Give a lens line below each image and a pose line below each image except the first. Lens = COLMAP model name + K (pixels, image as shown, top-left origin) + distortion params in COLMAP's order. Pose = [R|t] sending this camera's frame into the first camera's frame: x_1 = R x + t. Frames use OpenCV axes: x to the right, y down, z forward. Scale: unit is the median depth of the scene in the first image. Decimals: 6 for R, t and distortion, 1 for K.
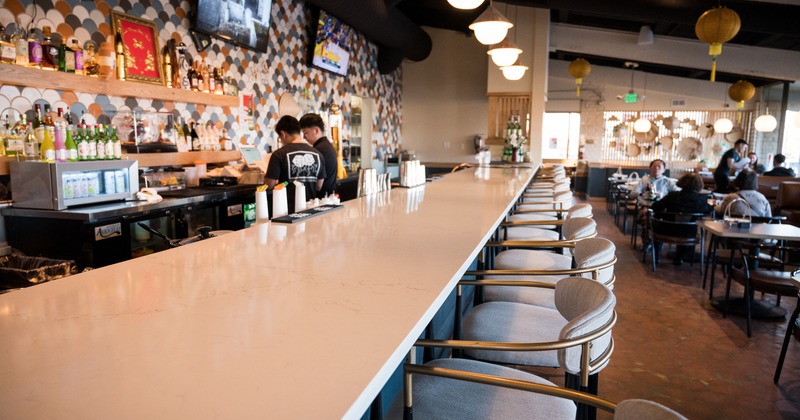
lens RADIAL K [[537.0, 0, 397.2], [0, 537.0, 208.6], [0, 0, 1]] dist [-0.005303, -0.000660]
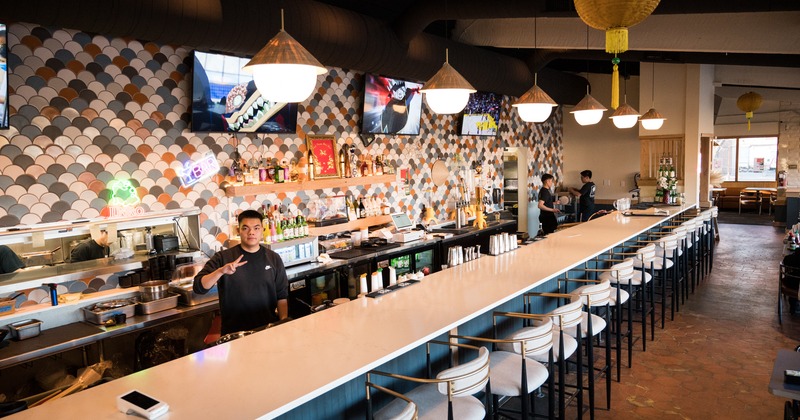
lens RADIAL K [[537.0, 0, 400.1], [0, 537.0, 212.0], [0, 0, 1]] dist [-0.005303, -0.000660]
pose [[0.930949, -0.004355, -0.365123, 0.230103], [-0.002297, 0.999839, -0.017782, -0.097942], [0.365142, 0.017392, 0.930790, -0.276161]]
